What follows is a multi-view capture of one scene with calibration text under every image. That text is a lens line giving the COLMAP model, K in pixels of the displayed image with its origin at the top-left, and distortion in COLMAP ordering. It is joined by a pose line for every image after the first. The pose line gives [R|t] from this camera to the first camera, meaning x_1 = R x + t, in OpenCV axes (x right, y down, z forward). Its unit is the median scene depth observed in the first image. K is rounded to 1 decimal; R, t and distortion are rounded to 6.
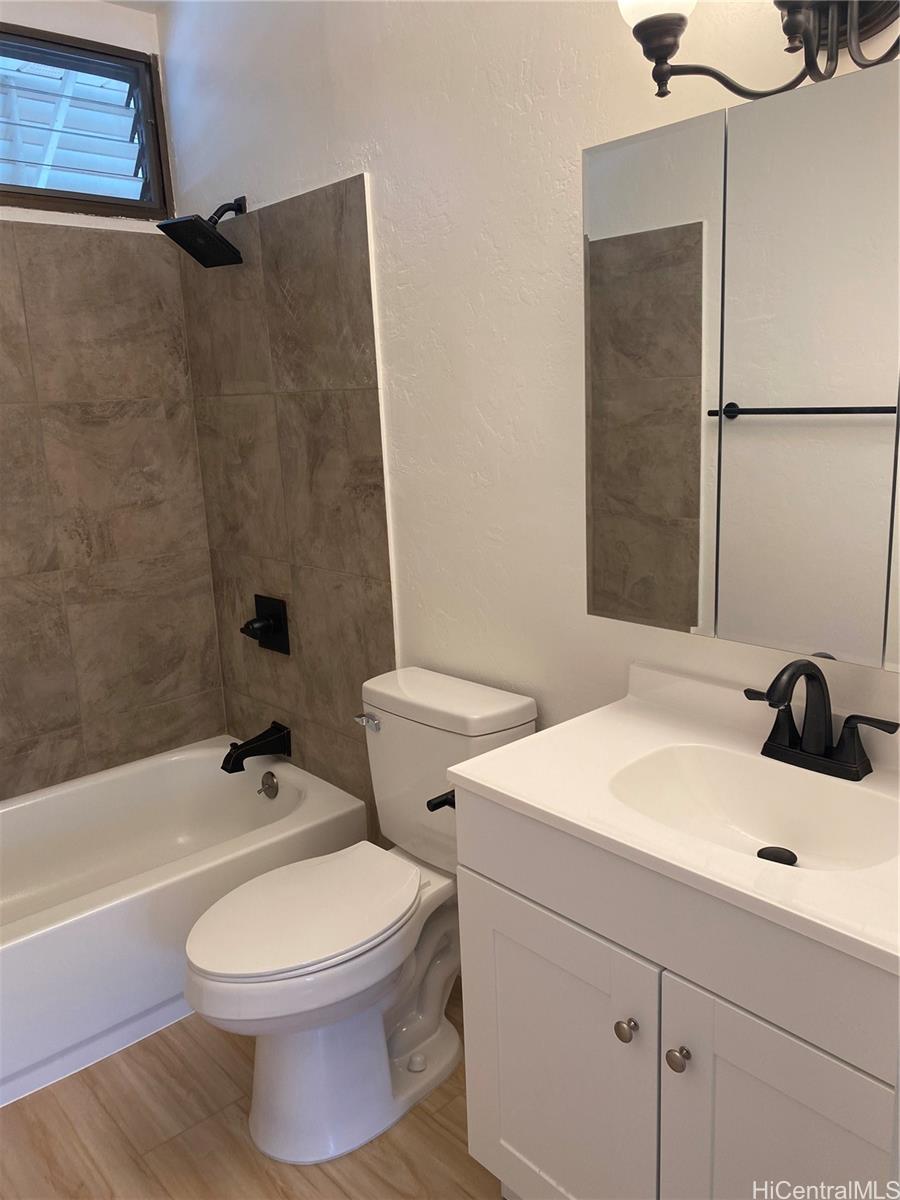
lens RADIAL K [[913.7, 0, 458.5], [0, 913.7, 603.5], [0, 0, 1]] dist [0.031950, -0.035074]
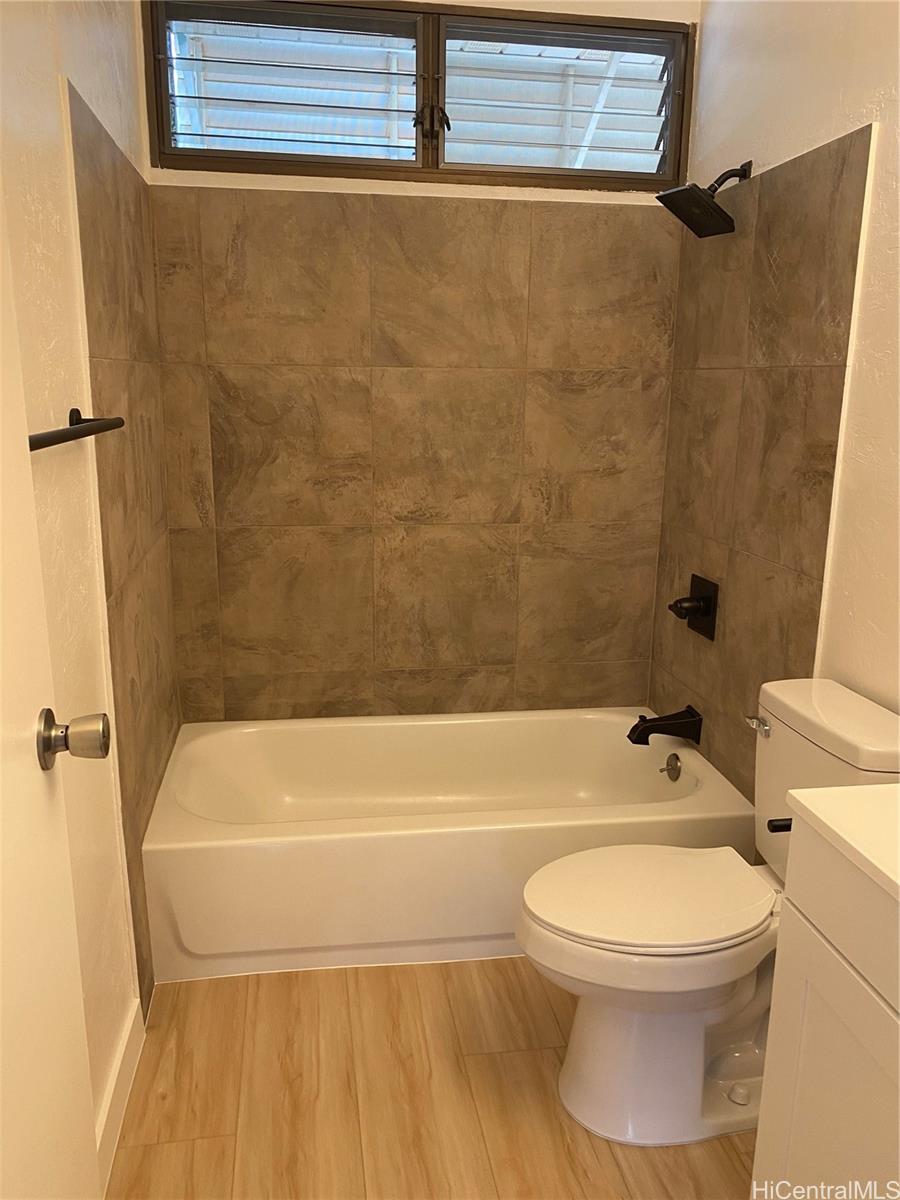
lens RADIAL K [[913.7, 0, 442.8], [0, 913.7, 604.9], [0, 0, 1]] dist [0.031950, -0.035074]
pose [[0.829934, 0.179784, -0.528098, 0.092007], [-0.167203, 0.983291, 0.071981, -0.003493], [0.532215, 0.028561, 0.846127, 0.032357]]
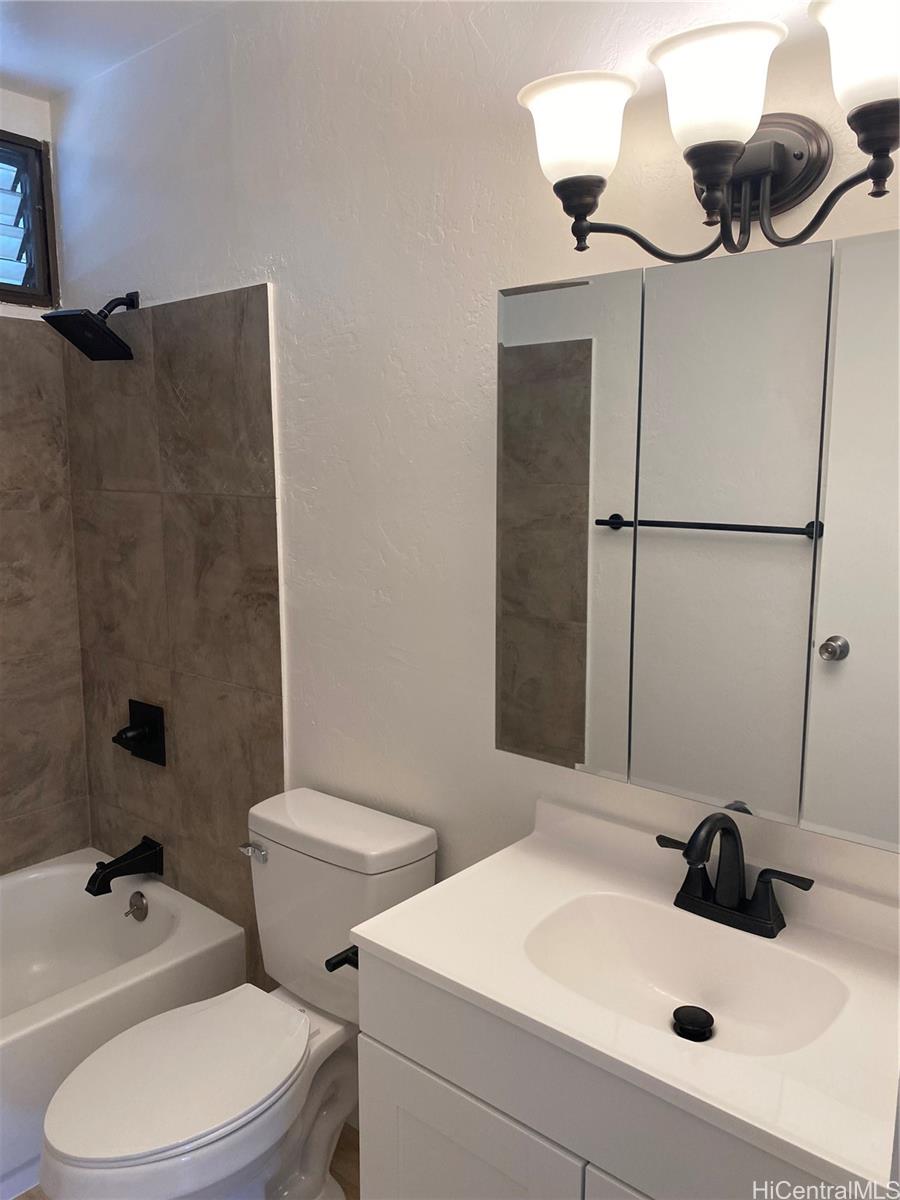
lens RADIAL K [[913.7, 0, 441.6], [0, 913.7, 603.0], [0, 0, 1]] dist [0.031950, -0.035074]
pose [[0.992285, 0.023071, 0.121810, -0.025758], [-0.013951, 0.997071, -0.075198, -0.049008], [-0.123189, 0.072918, 0.989701, 0.026061]]
